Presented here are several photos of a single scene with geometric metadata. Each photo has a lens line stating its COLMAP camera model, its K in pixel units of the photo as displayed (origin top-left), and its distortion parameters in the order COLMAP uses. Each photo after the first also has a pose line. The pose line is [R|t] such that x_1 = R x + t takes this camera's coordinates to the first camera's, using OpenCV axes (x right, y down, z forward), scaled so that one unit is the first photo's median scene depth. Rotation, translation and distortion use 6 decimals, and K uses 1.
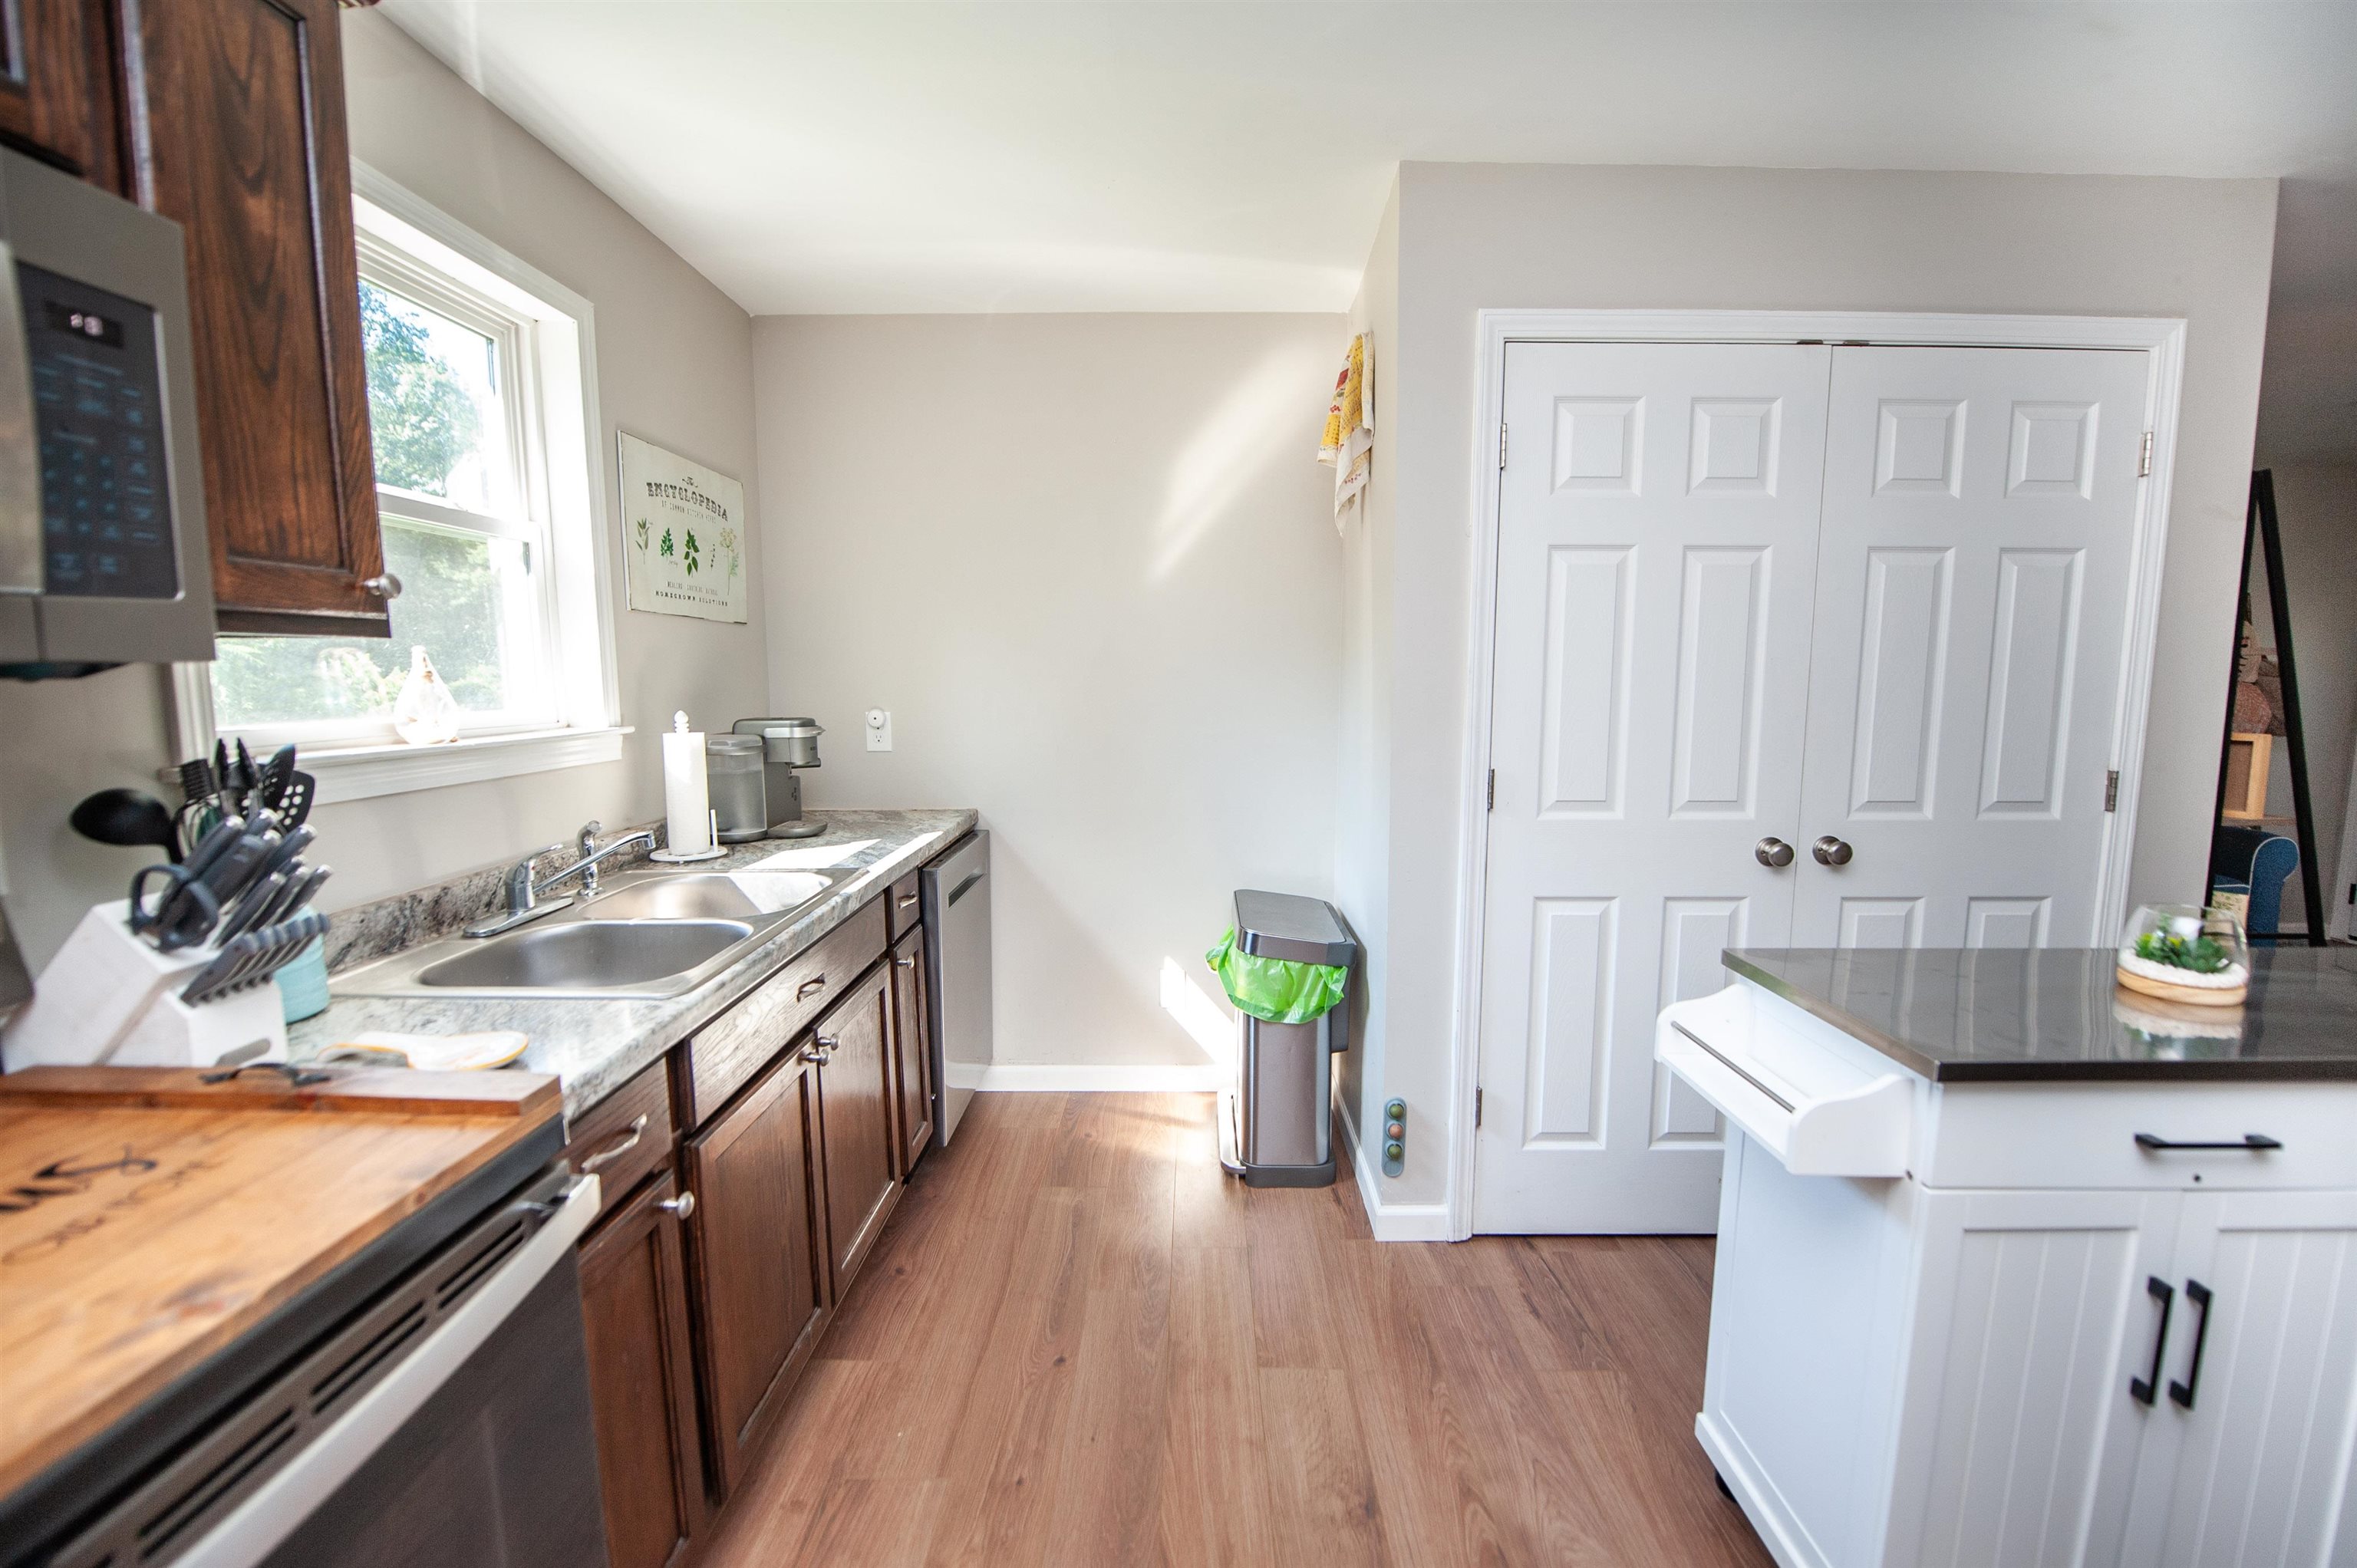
lens RADIAL K [[972.4, 0, 1185.2], [0, 972.4, 792.0], [0, 0, 1]] dist [-0.018786, -0.000528]
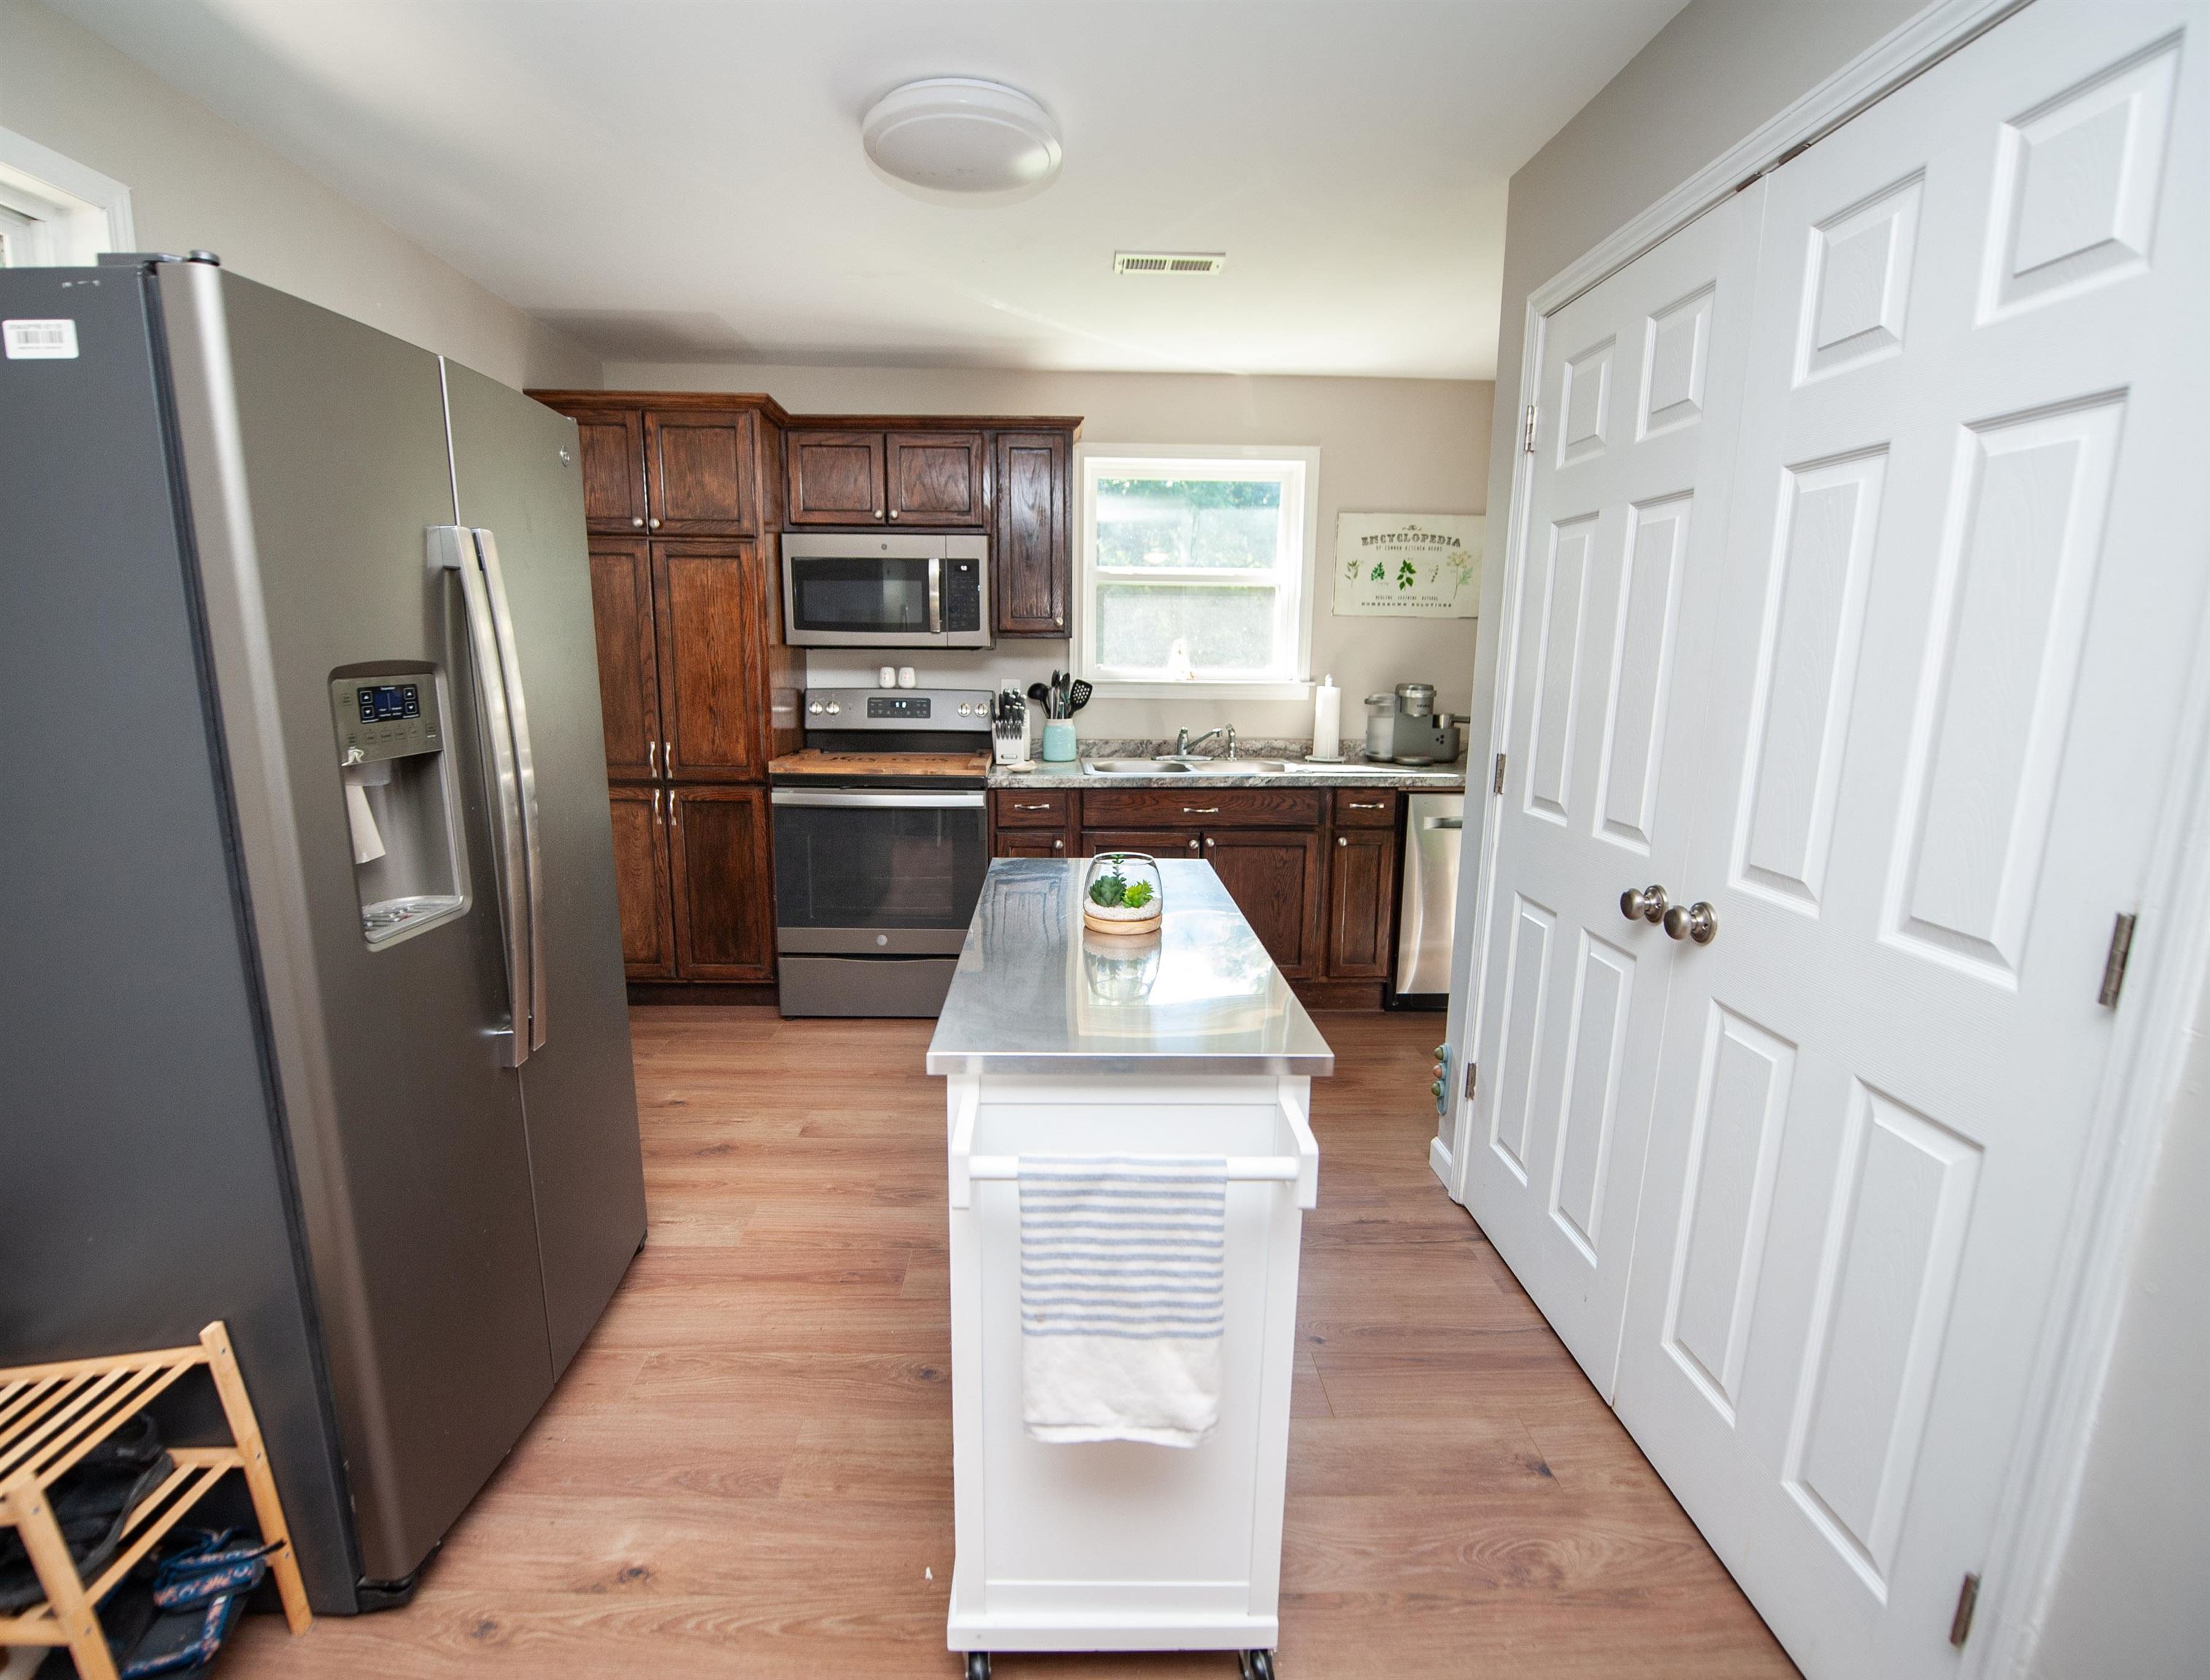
lens RADIAL K [[1037.5, 0, 1082.5], [0, 1037.5, 845.0], [0, 0, 1]] dist [-0.011052, -0.010299]
pose [[0.034253, 0.187650, -0.981638, 1.326111], [-0.129624, 0.974753, 0.181811, -0.066307], [0.990971, 0.121016, 0.057712, 0.493261]]
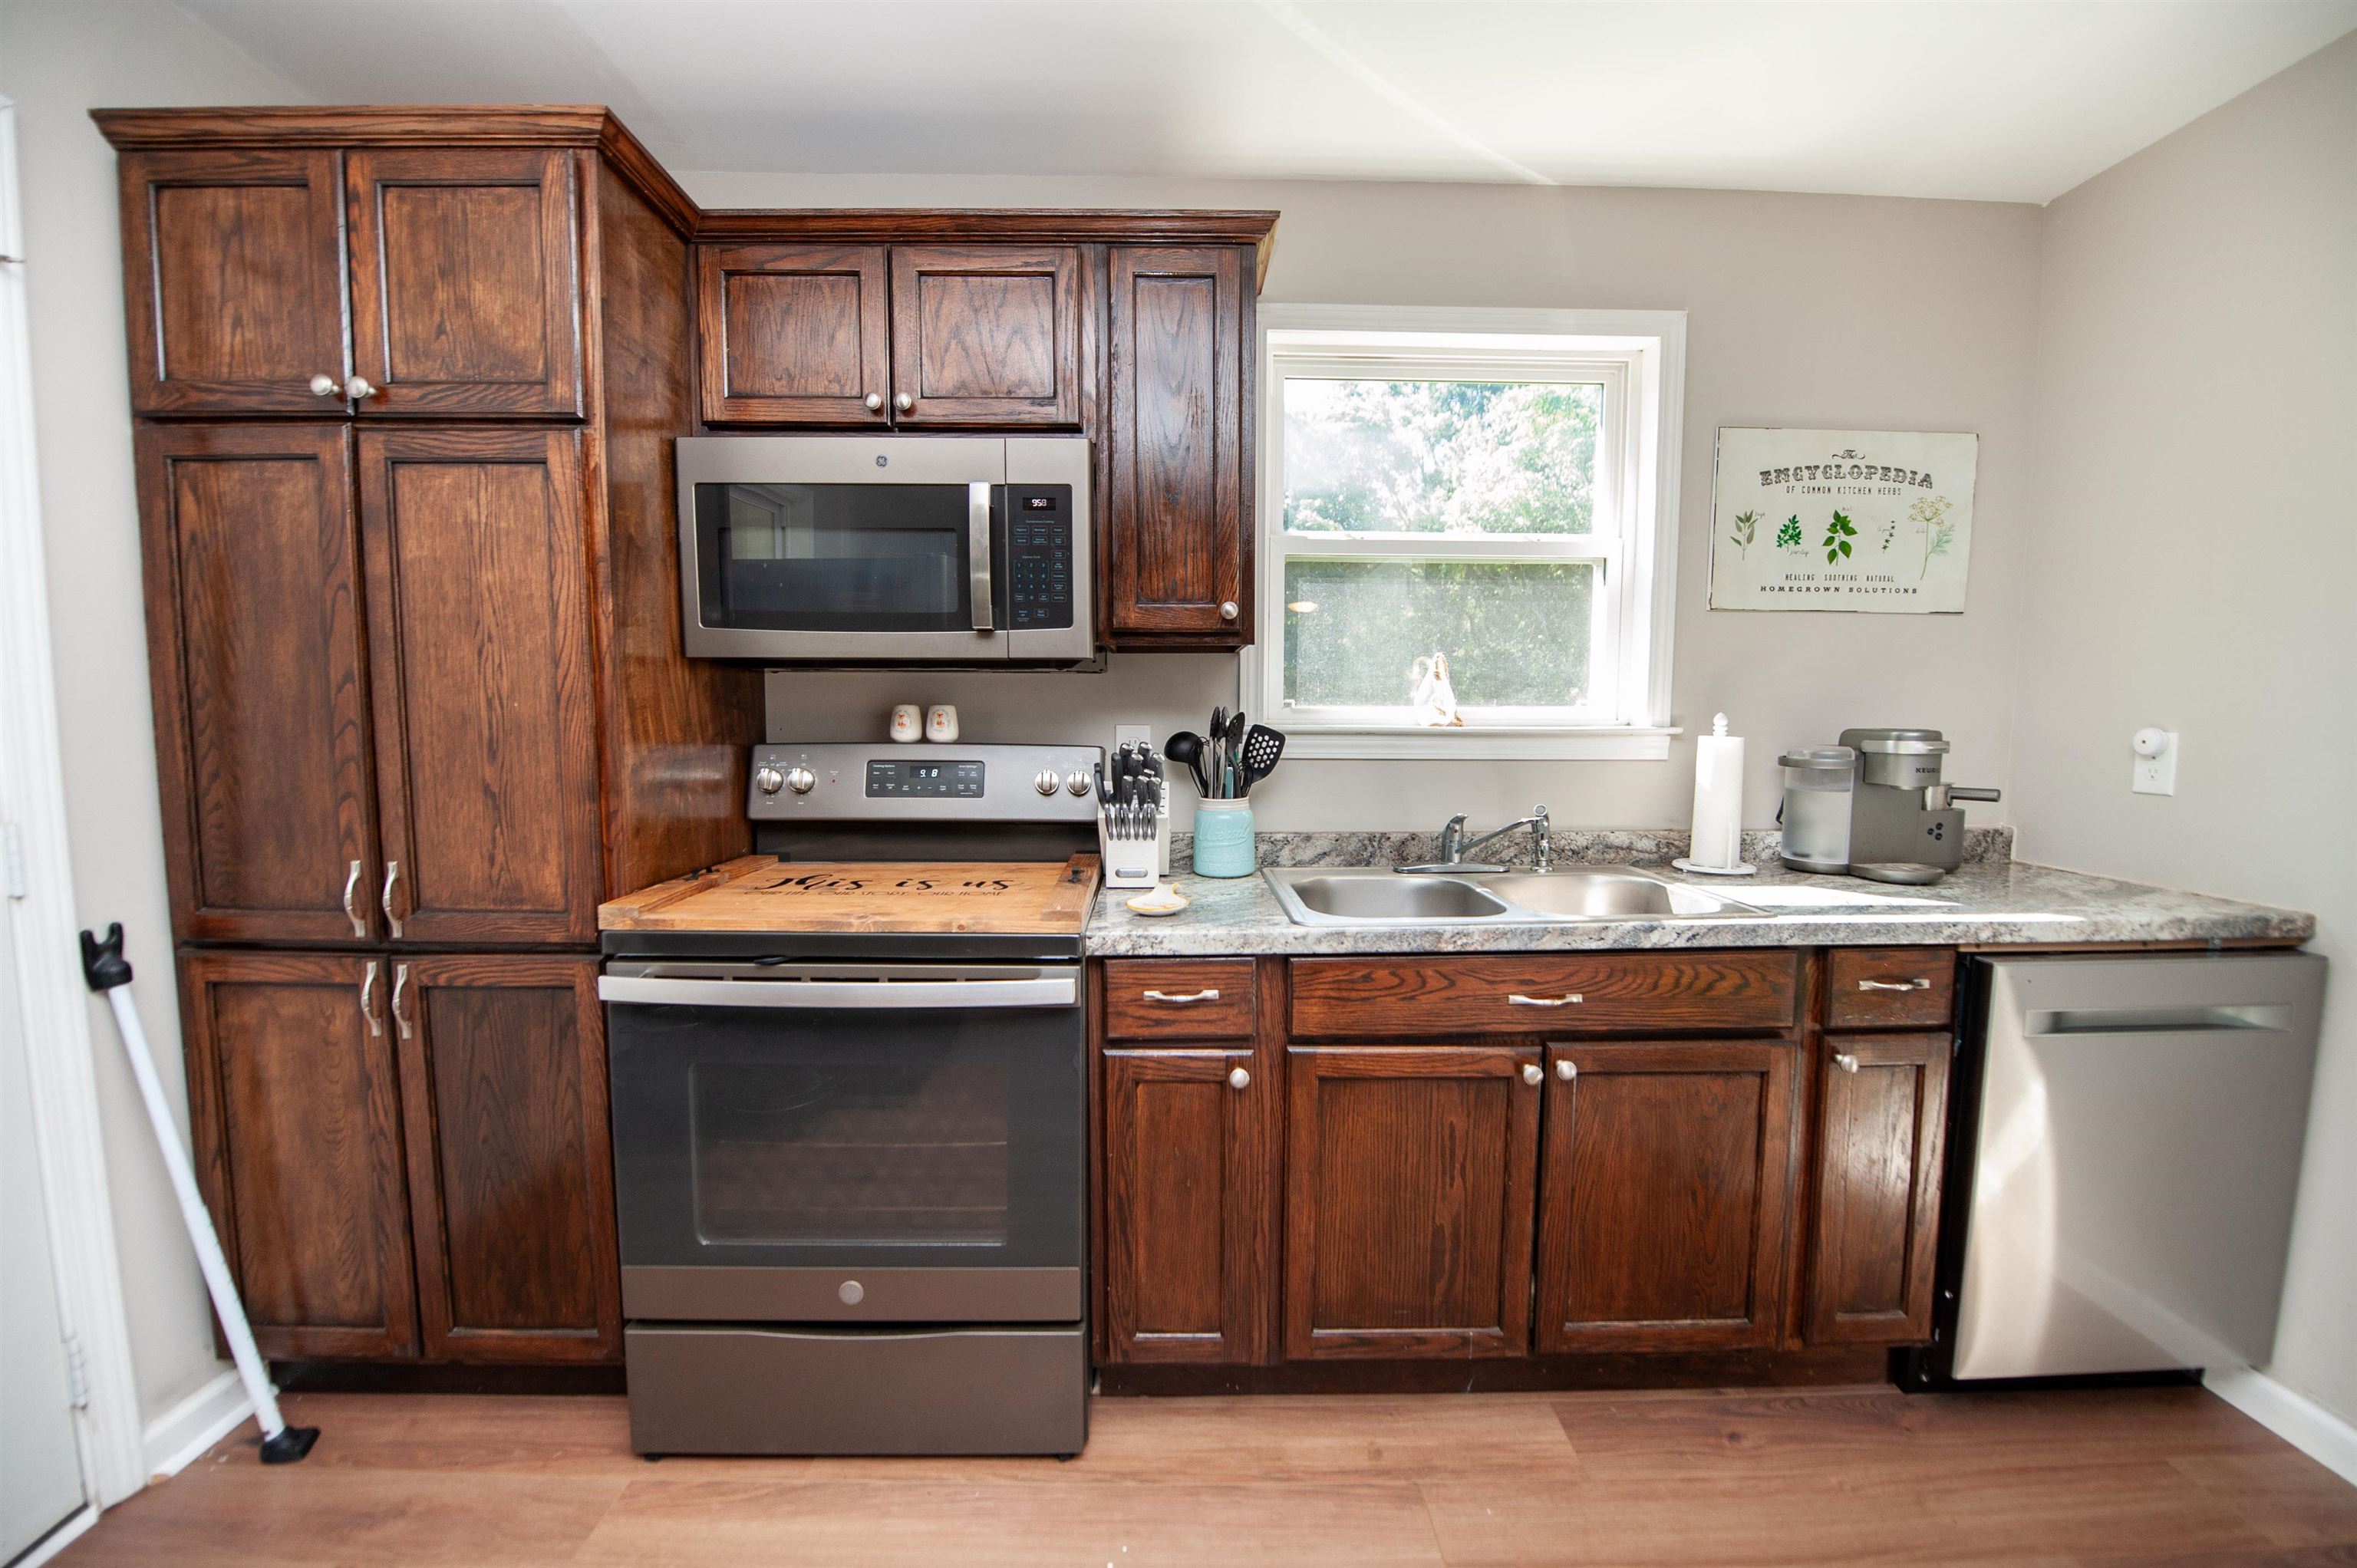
lens RADIAL K [[955.1, 0, 1187.0], [0, 955.1, 793.7], [0, 0, 1]] dist [-0.013160, -0.004916]
pose [[0.027941, 0.090576, -0.995497, 0.383109], [-0.123649, 0.988551, 0.086474, -0.022436], [0.991933, 0.120676, 0.038821, 0.460928]]
